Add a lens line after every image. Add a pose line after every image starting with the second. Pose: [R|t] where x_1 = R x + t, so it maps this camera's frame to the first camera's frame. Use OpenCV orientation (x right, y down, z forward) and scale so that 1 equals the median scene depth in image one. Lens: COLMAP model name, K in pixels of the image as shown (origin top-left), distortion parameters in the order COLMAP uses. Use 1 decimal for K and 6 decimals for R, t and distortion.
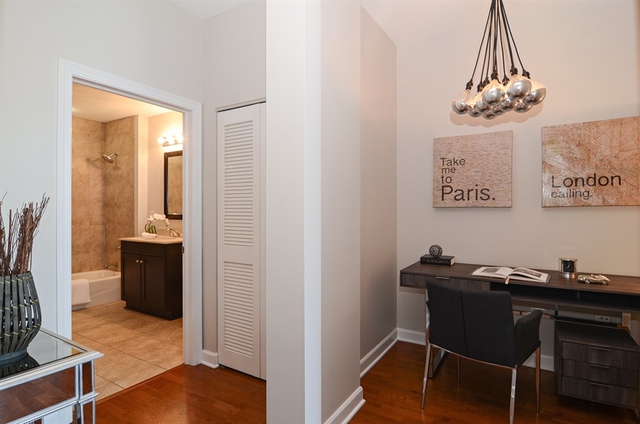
lens RADIAL K [[355.9, 0, 320.0], [0, 355.9, 212.0], [0, 0, 1]] dist [-0.006366, -0.001330]
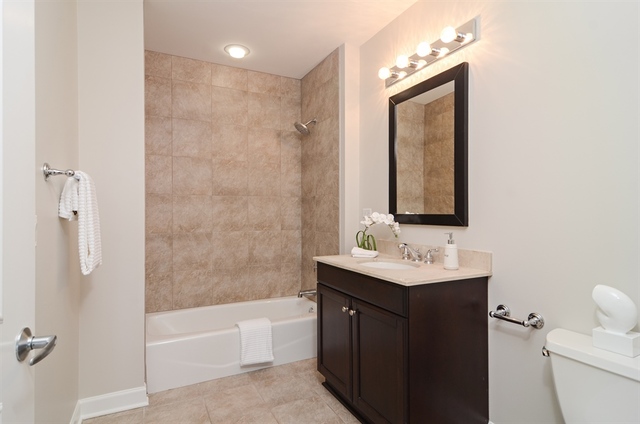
lens RADIAL K [[345.8, 0, 322.6], [0, 345.8, 216.4], [0, 0, 1]] dist [0.002634, 0.001533]
pose [[0.860983, 0.002583, -0.508627, -0.251039], [0.002820, 0.999947, 0.009852, 0.004851], [0.508626, -0.009917, 0.860930, 0.485085]]
